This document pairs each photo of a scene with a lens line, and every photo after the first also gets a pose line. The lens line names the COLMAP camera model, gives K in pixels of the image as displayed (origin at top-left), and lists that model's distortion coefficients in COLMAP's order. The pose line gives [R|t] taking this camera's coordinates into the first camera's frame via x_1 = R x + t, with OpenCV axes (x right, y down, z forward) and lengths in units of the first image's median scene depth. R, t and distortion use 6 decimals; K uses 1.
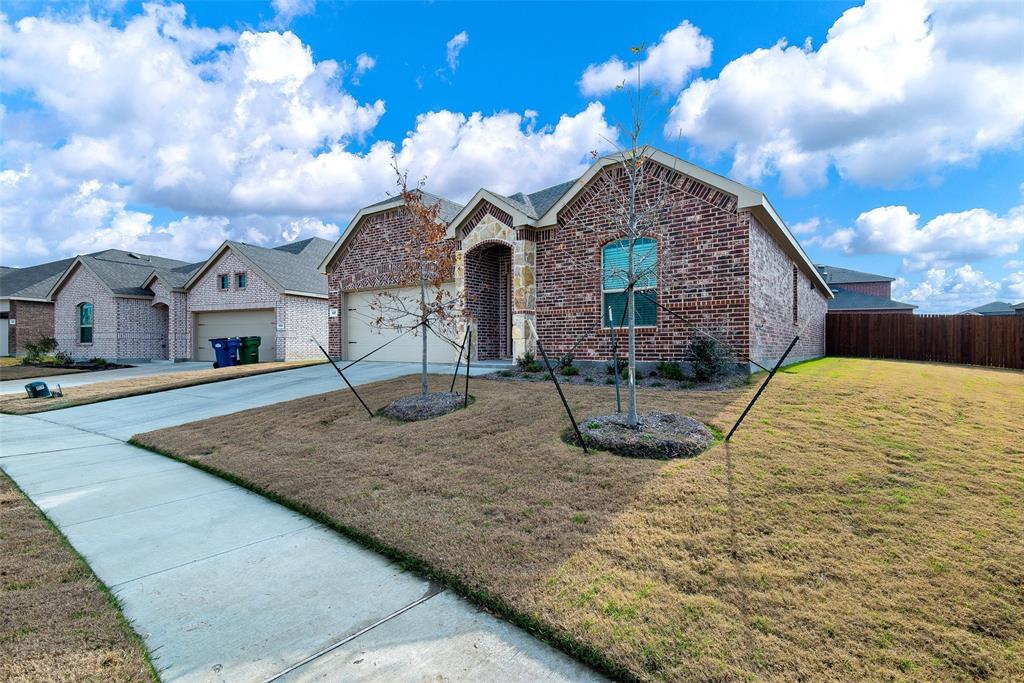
lens RADIAL K [[486.7, 0, 512.0], [0, 486.7, 341.5], [0, 0, 1]] dist [0.030652, -0.000140]
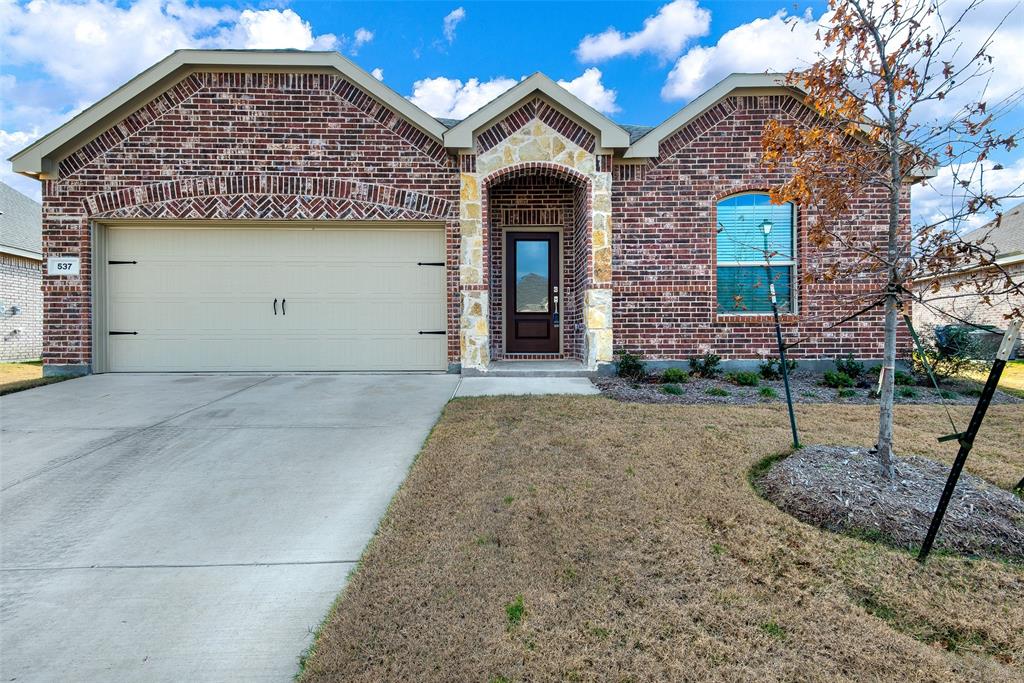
lens RADIAL K [[474.3, 0, 512.8], [0, 474.3, 323.8], [0, 0, 1]] dist [0.027357, -0.001222]
pose [[0.790098, 0.007843, 0.612930, -0.450402], [-0.003269, 0.999958, -0.008583, -0.006293], [-0.612971, 0.004778, 0.790091, 0.587073]]
